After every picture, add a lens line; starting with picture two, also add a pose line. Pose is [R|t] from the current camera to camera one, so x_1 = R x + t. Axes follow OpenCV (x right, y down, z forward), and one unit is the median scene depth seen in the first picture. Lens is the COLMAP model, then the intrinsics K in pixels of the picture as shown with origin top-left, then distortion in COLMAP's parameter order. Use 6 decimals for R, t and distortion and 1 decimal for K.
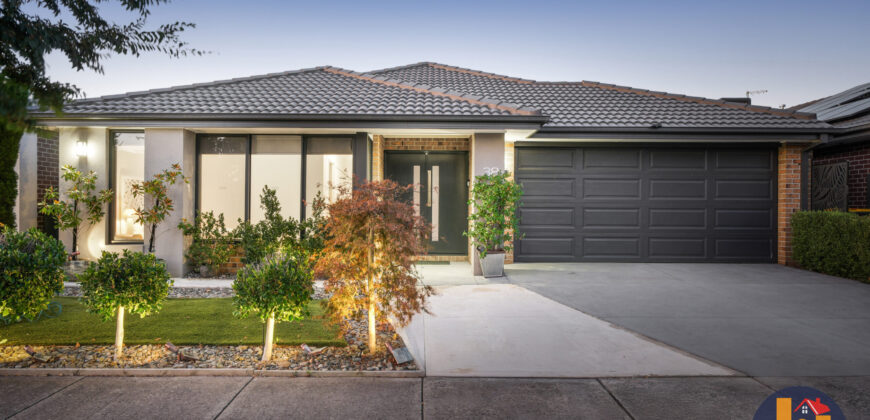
lens RADIAL K [[632.1, 0, 435.0], [0, 632.1, 210.0], [0, 0, 1]] dist [0.003231, 0.001185]
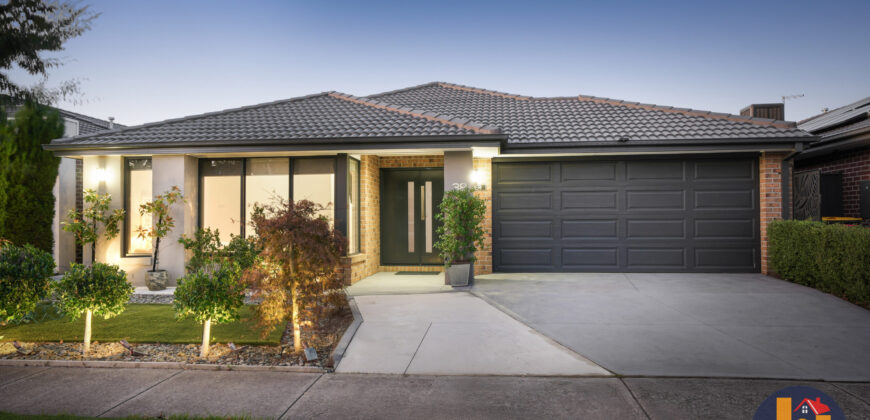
lens RADIAL K [[632.1, 0, 435.0], [0, 632.1, 210.0], [0, 0, 1]] dist [0.003231, 0.001185]
pose [[0.991830, -0.014454, -0.126746, 0.181376], [0.012118, 0.999743, -0.019179, -0.002243], [0.126991, 0.017487, 0.991750, -0.060800]]
